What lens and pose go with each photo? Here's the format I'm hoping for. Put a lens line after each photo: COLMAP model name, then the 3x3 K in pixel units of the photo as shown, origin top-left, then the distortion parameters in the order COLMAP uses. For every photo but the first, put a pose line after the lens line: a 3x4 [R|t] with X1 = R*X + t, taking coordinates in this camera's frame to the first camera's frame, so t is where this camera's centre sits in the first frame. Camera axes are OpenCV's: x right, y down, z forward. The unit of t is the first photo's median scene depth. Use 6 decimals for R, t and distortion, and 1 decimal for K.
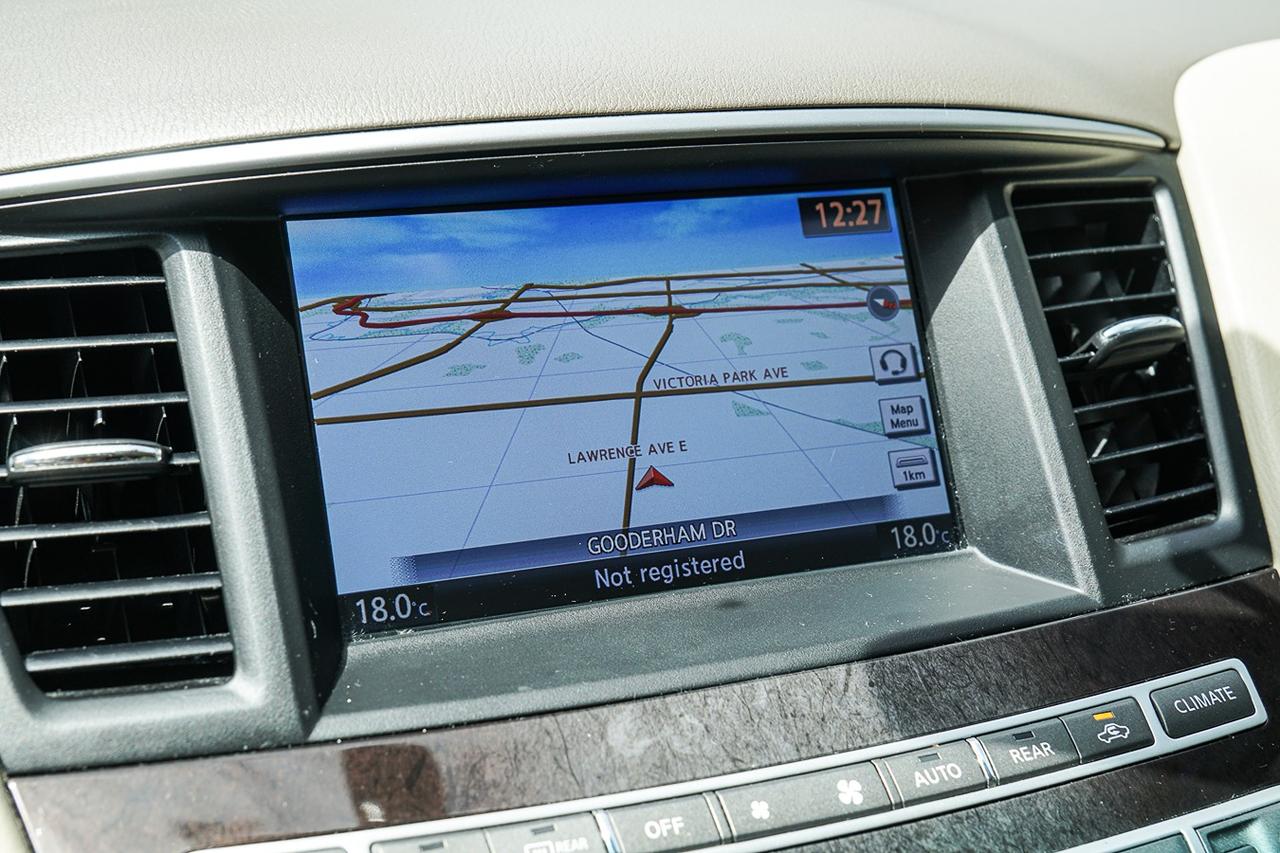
lens RADIAL K [[1813.1, 0, 622.8], [0, 1813.1, 430.0], [0, 0, 1]] dist [0.146329, -0.014632]
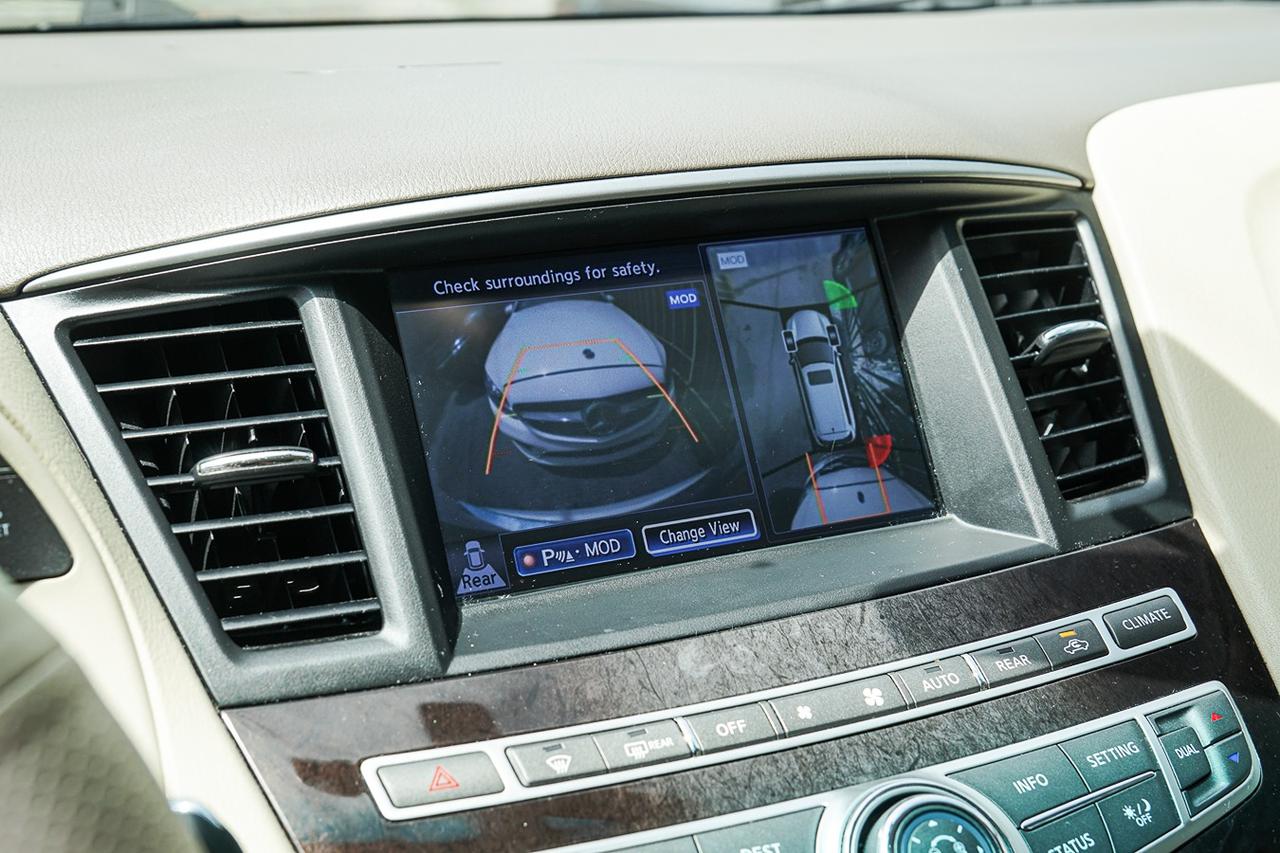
lens RADIAL K [[1813.1, 0, 622.8], [0, 1813.1, 430.0], [0, 0, 1]] dist [0.146329, -0.014632]
pose [[0.997767, -0.053925, 0.039408, -0.082978], [0.055895, 0.997147, -0.050733, 0.065981], [-0.036560, 0.052822, 0.997934, -0.242642]]
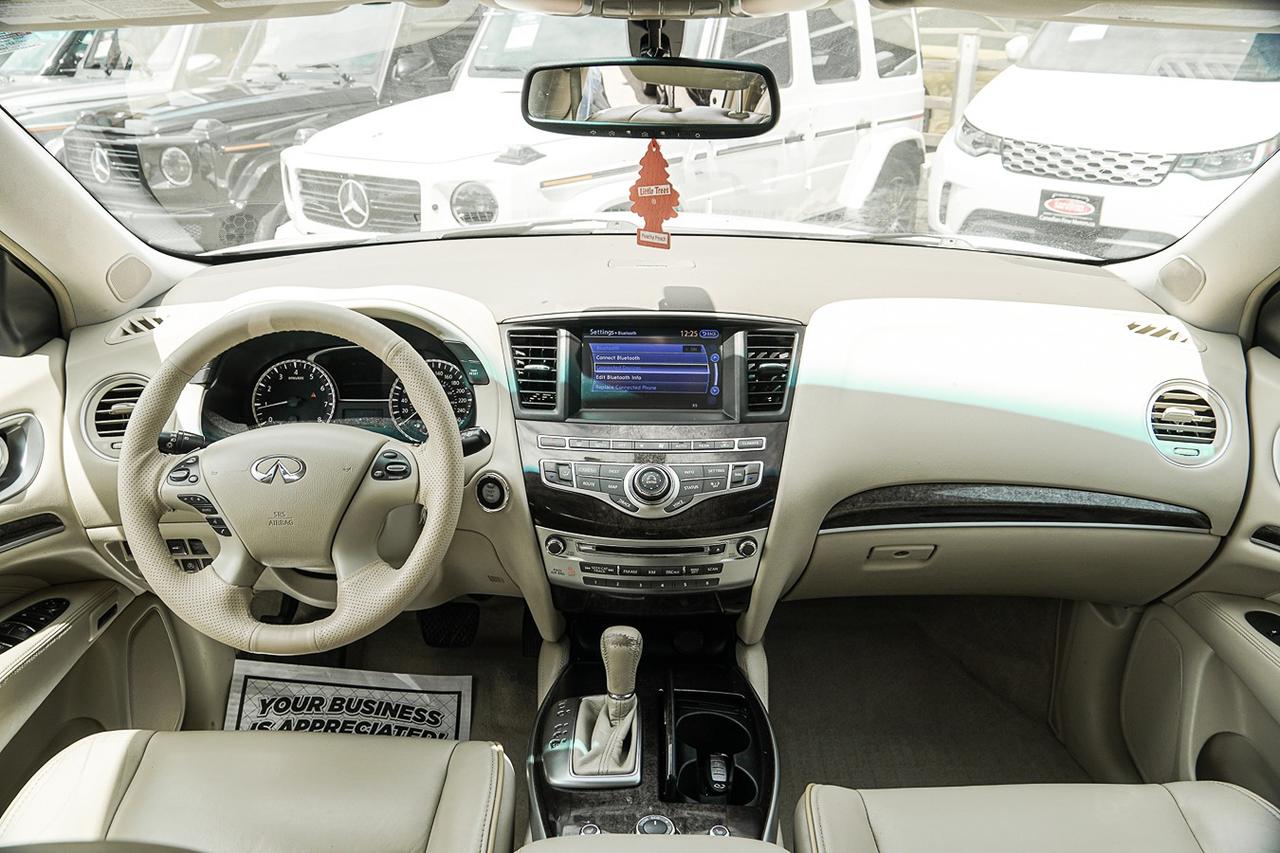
lens RADIAL K [[995.9, 0, 624.8], [0, 995.9, 440.8], [0, 0, 1]] dist [-0.148338, 0.125235]
pose [[0.912849, 0.118317, -0.390778, 1.073334], [-0.111407, 0.992954, 0.040395, 0.077984], [0.392804, 0.006661, 0.919598, -1.543851]]
